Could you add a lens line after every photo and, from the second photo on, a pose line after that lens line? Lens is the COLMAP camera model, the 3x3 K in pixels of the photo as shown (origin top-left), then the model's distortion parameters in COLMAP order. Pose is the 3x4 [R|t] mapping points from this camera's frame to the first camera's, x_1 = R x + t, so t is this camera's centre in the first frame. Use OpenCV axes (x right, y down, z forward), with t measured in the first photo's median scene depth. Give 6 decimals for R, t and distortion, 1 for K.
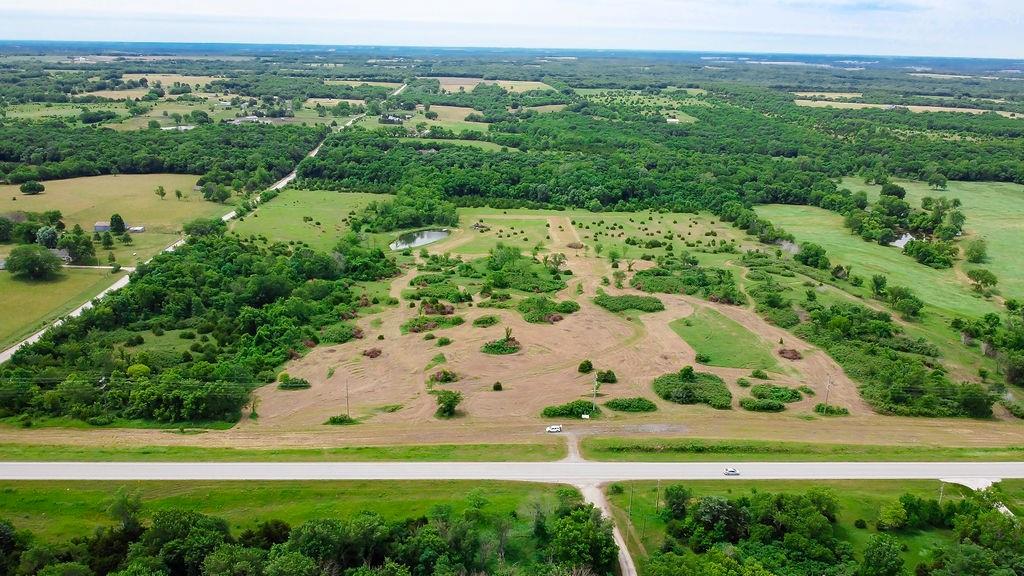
lens RADIAL K [[777.3, 0, 514.1], [0, 777.3, 287.9], [0, 0, 1]] dist [-0.001835, -0.005201]
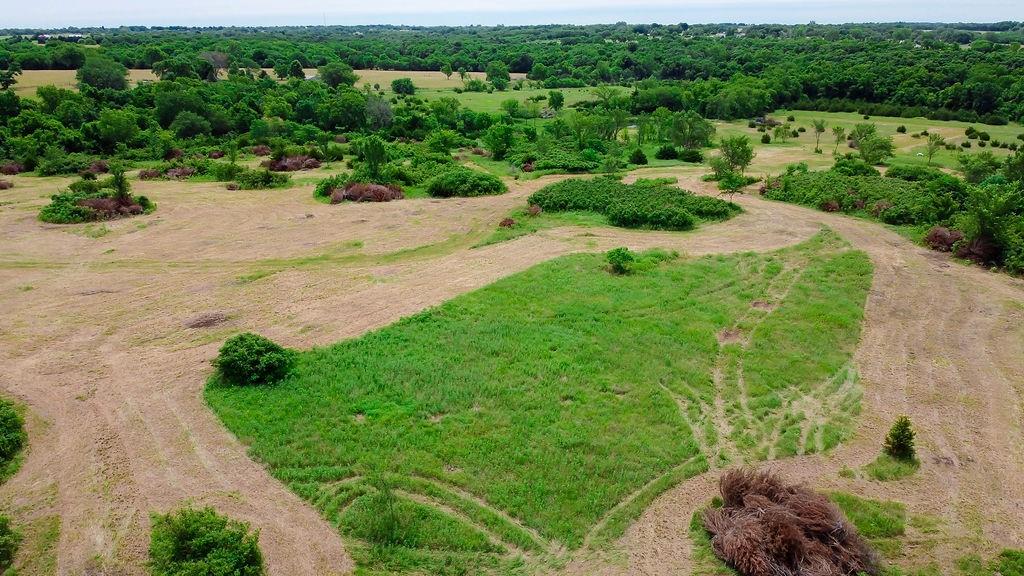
lens RADIAL K [[777.3, 0, 513.6], [0, 777.3, 288.4], [0, 0, 1]] dist [-0.001835, -0.005201]
pose [[0.721473, 0.194098, -0.664682, 0.204800], [-0.183664, 0.979169, 0.086577, 0.020528], [0.667641, 0.059615, 0.742093, 0.455057]]
